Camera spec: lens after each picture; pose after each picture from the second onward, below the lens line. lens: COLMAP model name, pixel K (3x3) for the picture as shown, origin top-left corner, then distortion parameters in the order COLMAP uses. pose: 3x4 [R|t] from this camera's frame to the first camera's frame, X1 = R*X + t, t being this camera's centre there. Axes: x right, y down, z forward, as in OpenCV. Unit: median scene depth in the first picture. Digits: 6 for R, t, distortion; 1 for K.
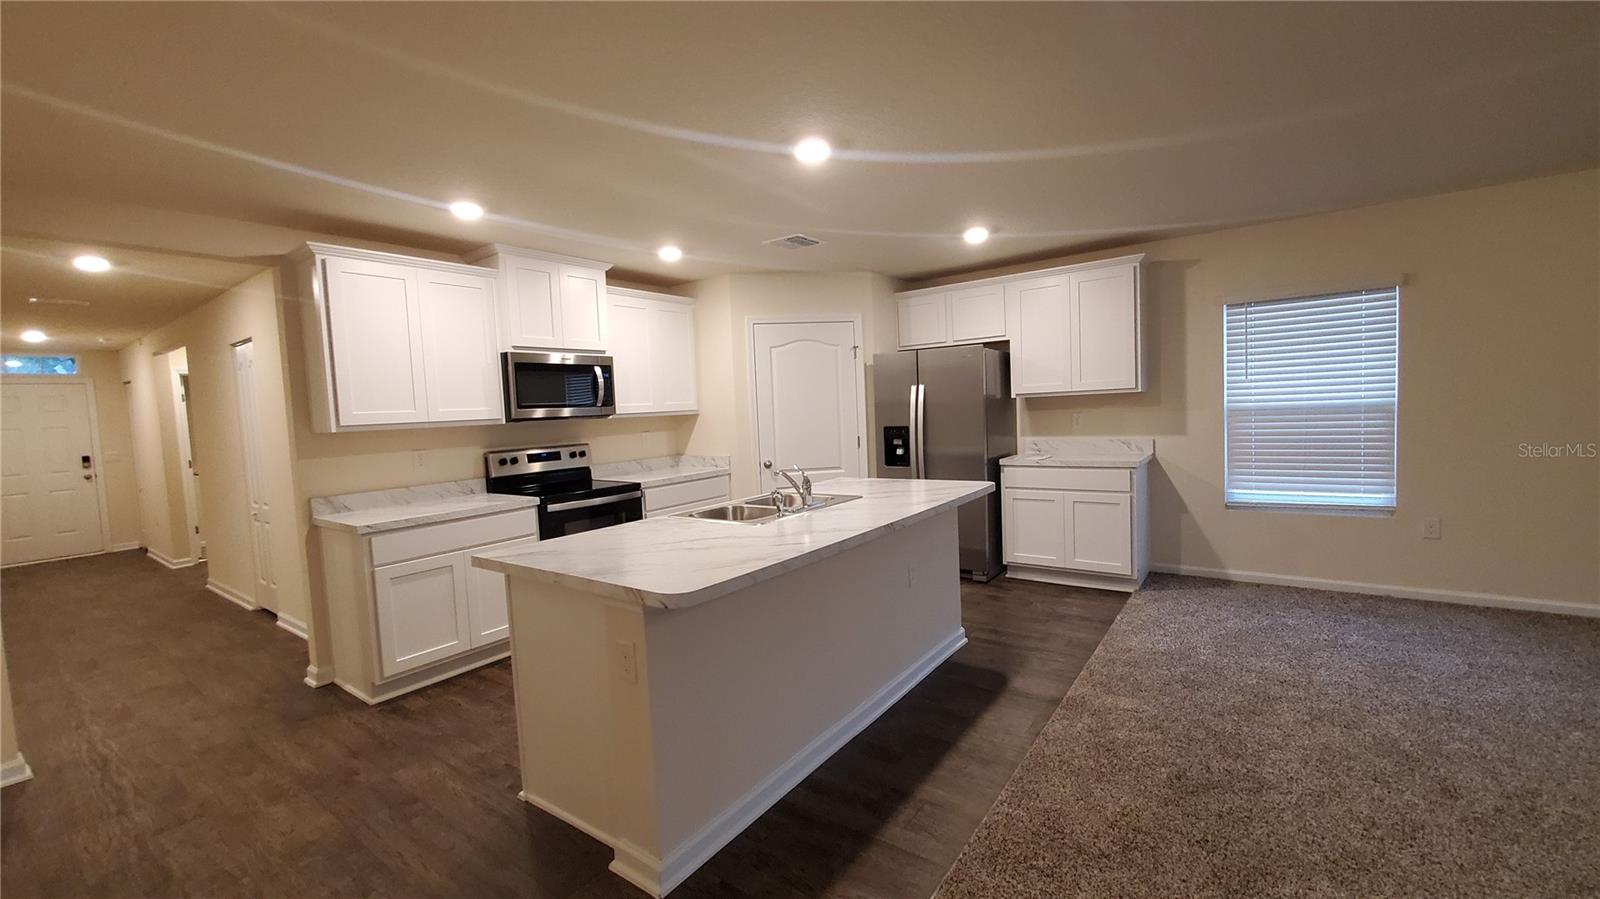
lens RADIAL K [[633.9, 0, 815.1], [0, 633.9, 446.0], [0, 0, 1]] dist [0.000879, 0.000193]
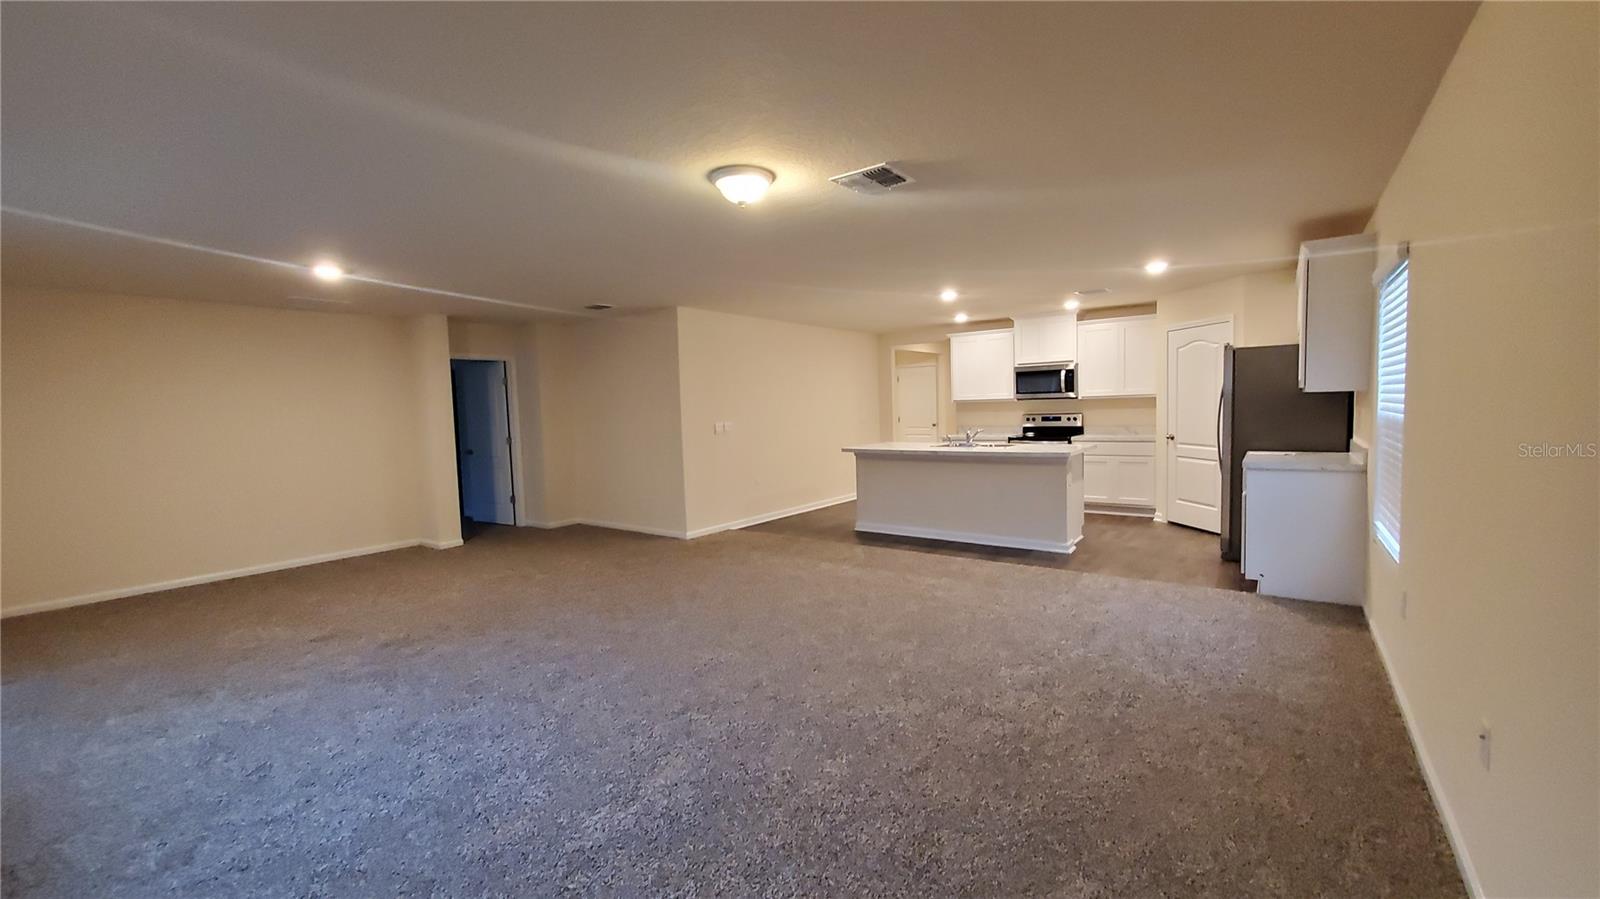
lens RADIAL K [[633.9, 0, 815.1], [0, 633.9, 446.0], [0, 0, 1]] dist [0.000879, 0.000193]
pose [[0.001352, 0.109414, -0.993995, 1.412713], [-0.028576, 0.993595, 0.109331, -0.085829], [0.999591, 0.028257, 0.004470, 0.286922]]
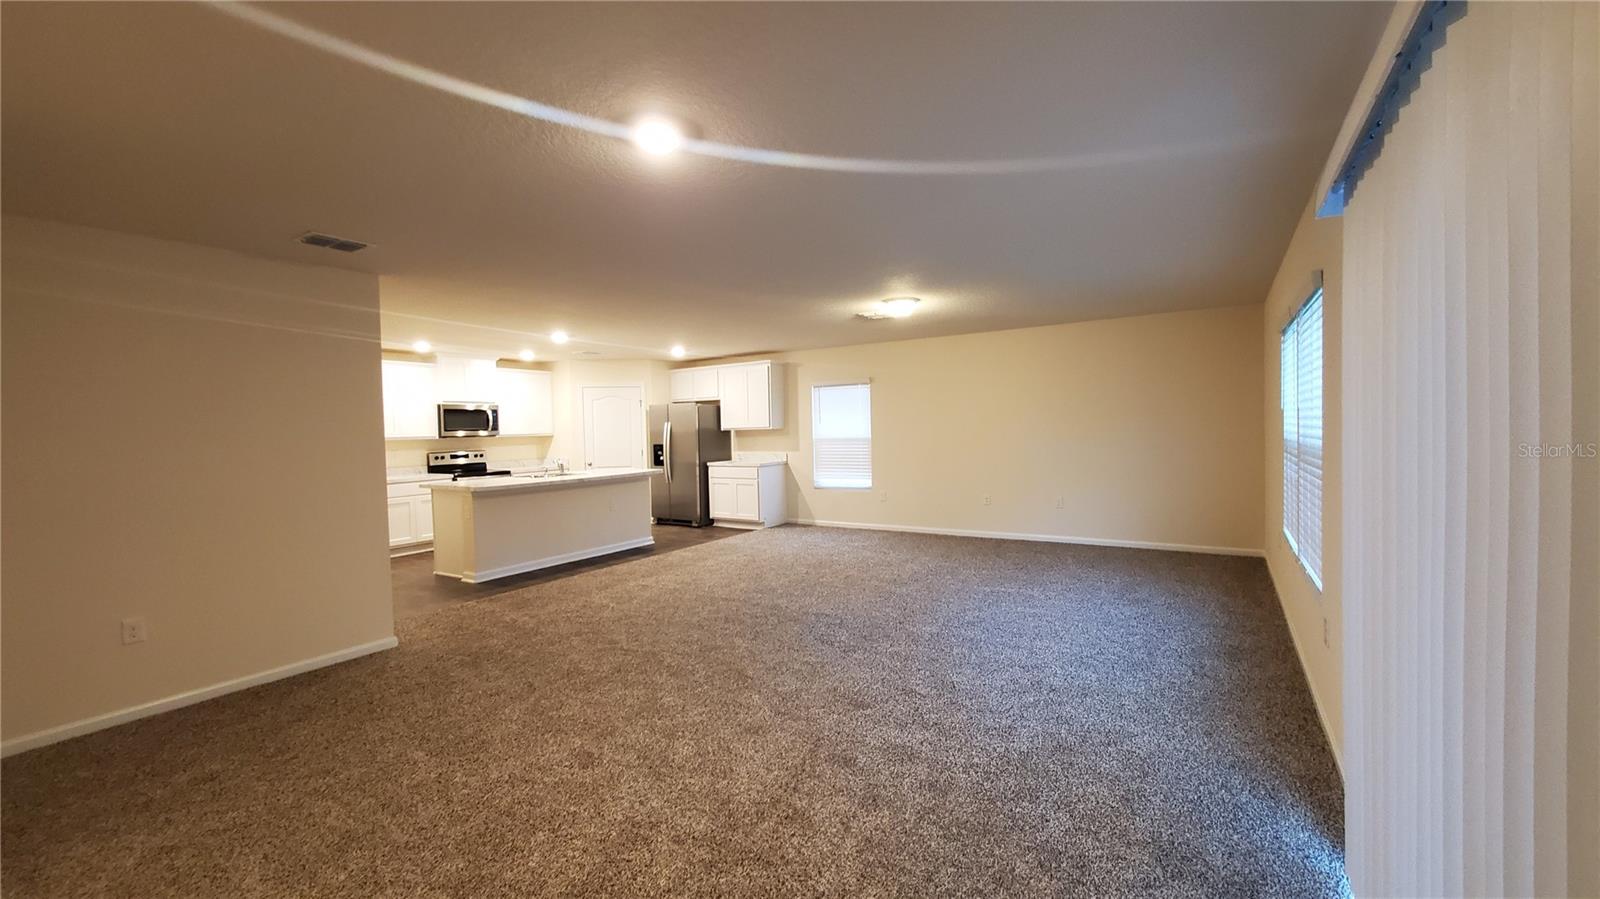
lens RADIAL K [[633.9, 0, 815.1], [0, 633.9, 446.0], [0, 0, 1]] dist [0.000879, 0.000193]
pose [[0.998178, 0.018775, 0.057348, 0.531451], [-0.016890, 0.999307, -0.033182, 0.030953], [-0.057931, 0.032153, 0.997803, -0.970697]]
